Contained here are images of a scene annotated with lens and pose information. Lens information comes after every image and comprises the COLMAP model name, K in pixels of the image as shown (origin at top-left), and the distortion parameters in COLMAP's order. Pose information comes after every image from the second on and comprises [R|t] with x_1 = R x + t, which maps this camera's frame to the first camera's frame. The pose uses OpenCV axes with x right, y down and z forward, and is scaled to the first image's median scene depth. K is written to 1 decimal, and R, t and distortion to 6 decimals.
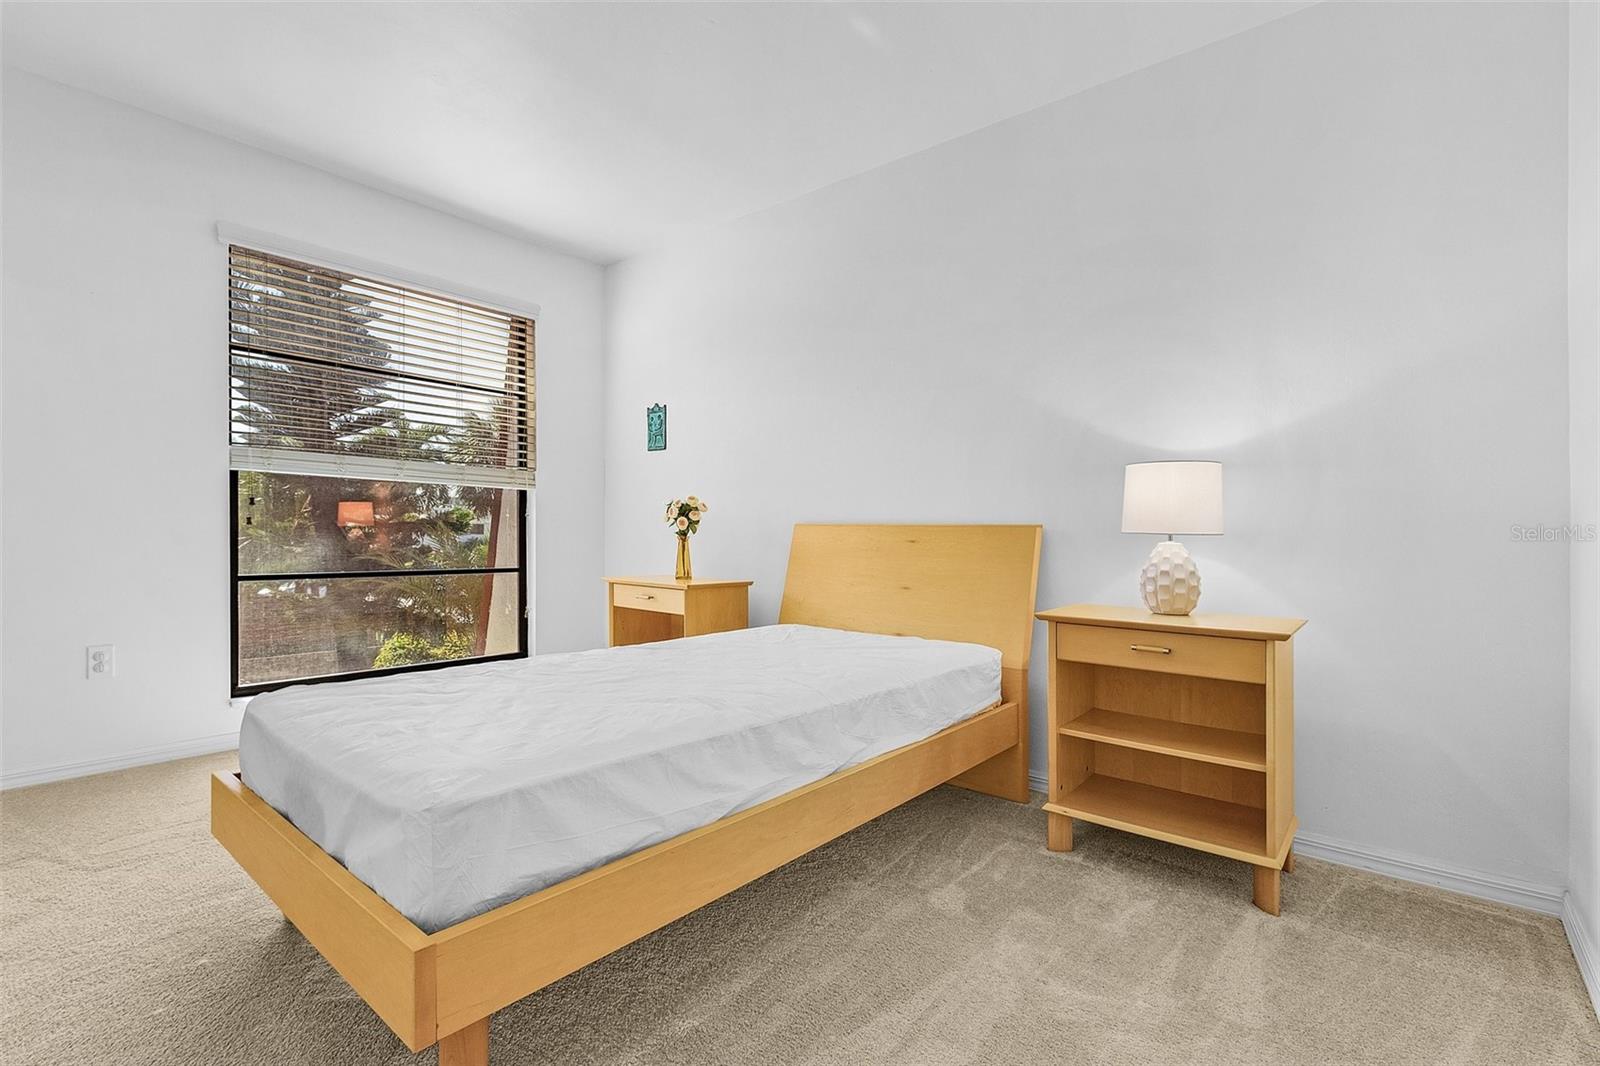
lens RADIAL K [[740.0, 0, 795.9], [0, 740.0, 535.9], [0, 0, 1]] dist [0.003778, -0.000538]
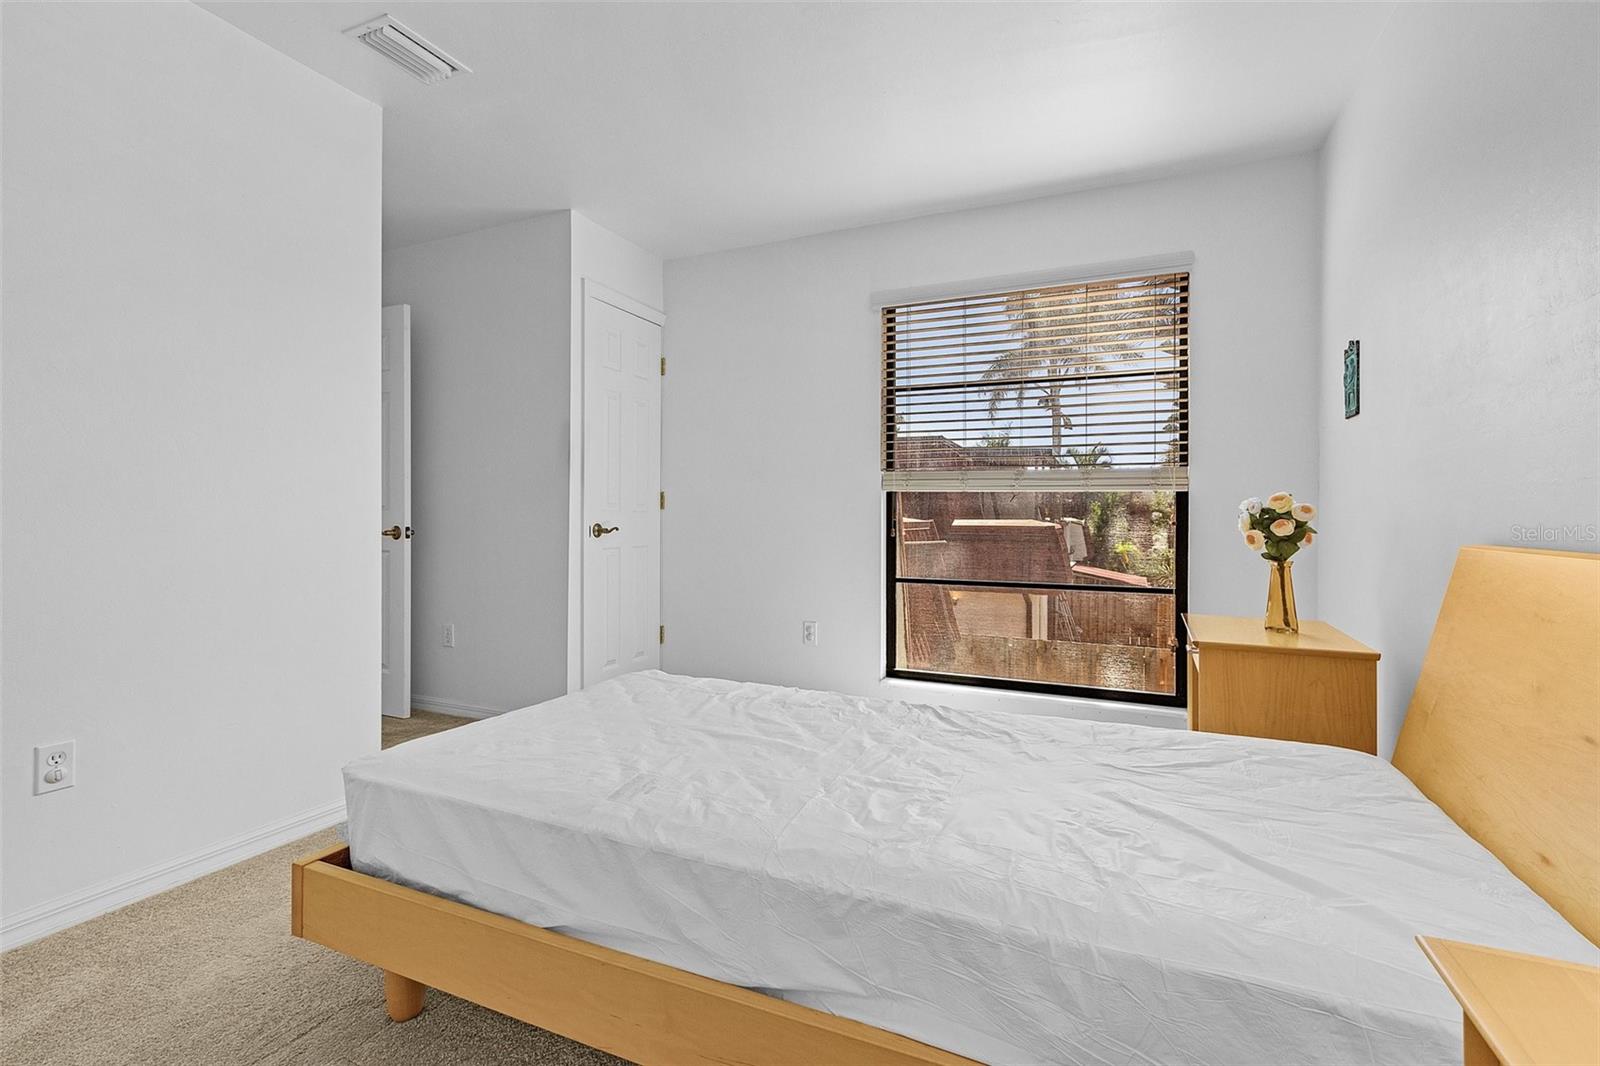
lens RADIAL K [[740.0, 0, 797.0], [0, 740.0, 521.3], [0, 0, 1]] dist [0.003778, -0.000538]
pose [[0.273049, -0.006429, -0.961979, 0.421025], [-0.005706, 0.999949, -0.008302, -0.031574], [0.961983, 0.007756, 0.272998, 0.581086]]
